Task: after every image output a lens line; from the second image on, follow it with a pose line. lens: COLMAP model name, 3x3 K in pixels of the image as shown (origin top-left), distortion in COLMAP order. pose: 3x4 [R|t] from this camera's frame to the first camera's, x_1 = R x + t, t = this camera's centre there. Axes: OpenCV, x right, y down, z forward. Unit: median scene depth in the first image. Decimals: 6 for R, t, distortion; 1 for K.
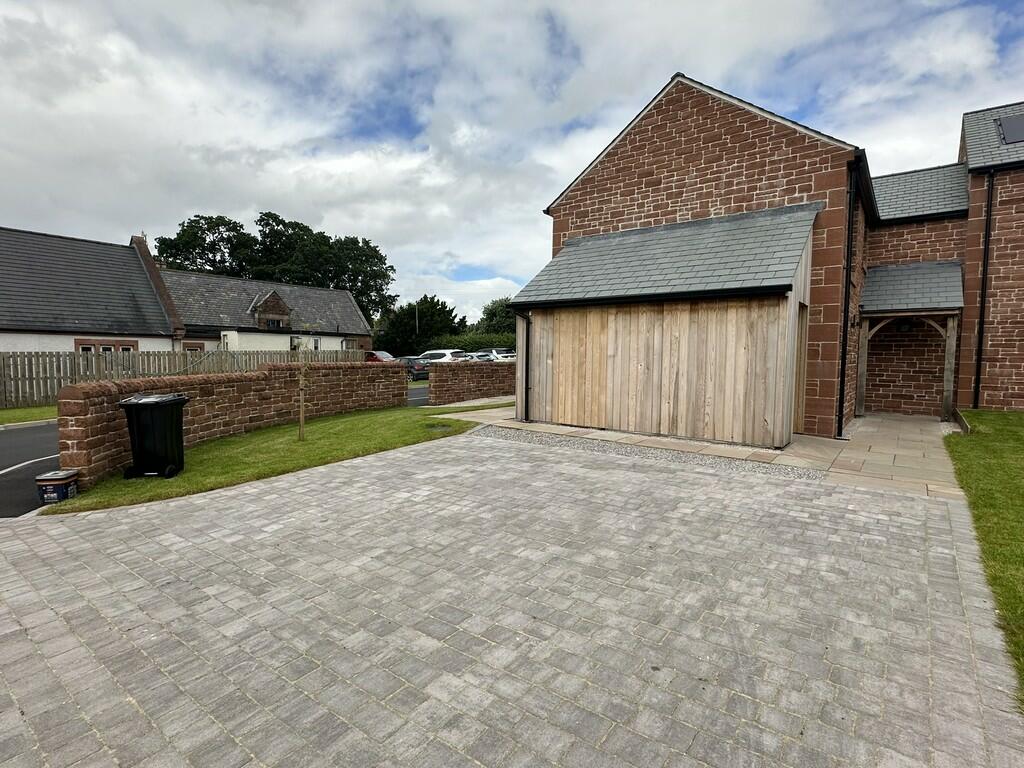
lens RADIAL K [[508.9, 0, 509.8], [0, 508.9, 384.4], [0, 0, 1]] dist [0.011199, 0.000468]
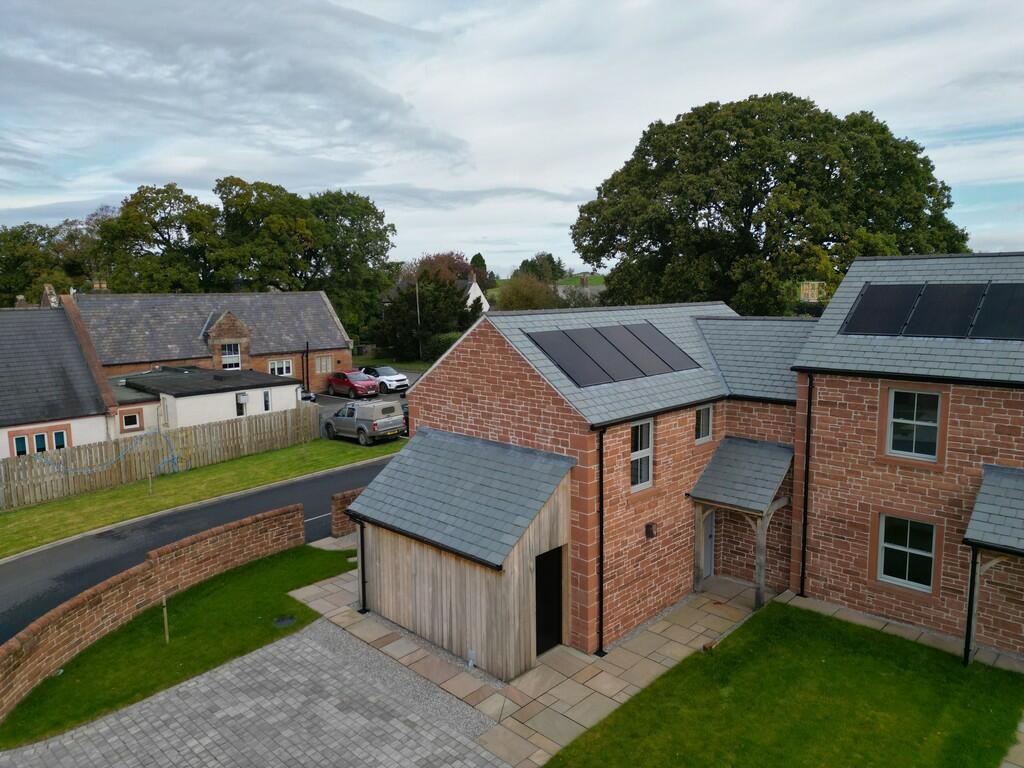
lens RADIAL K [[719.7, 0, 513.4], [0, 719.7, 383.8], [0, 0, 1]] dist [0.074595, -0.017776]
pose [[0.992366, -0.009361, -0.122973, 0.472708], [0.019933, 0.996179, 0.085025, -0.470590], [0.121707, -0.086827, 0.988761, -0.453503]]
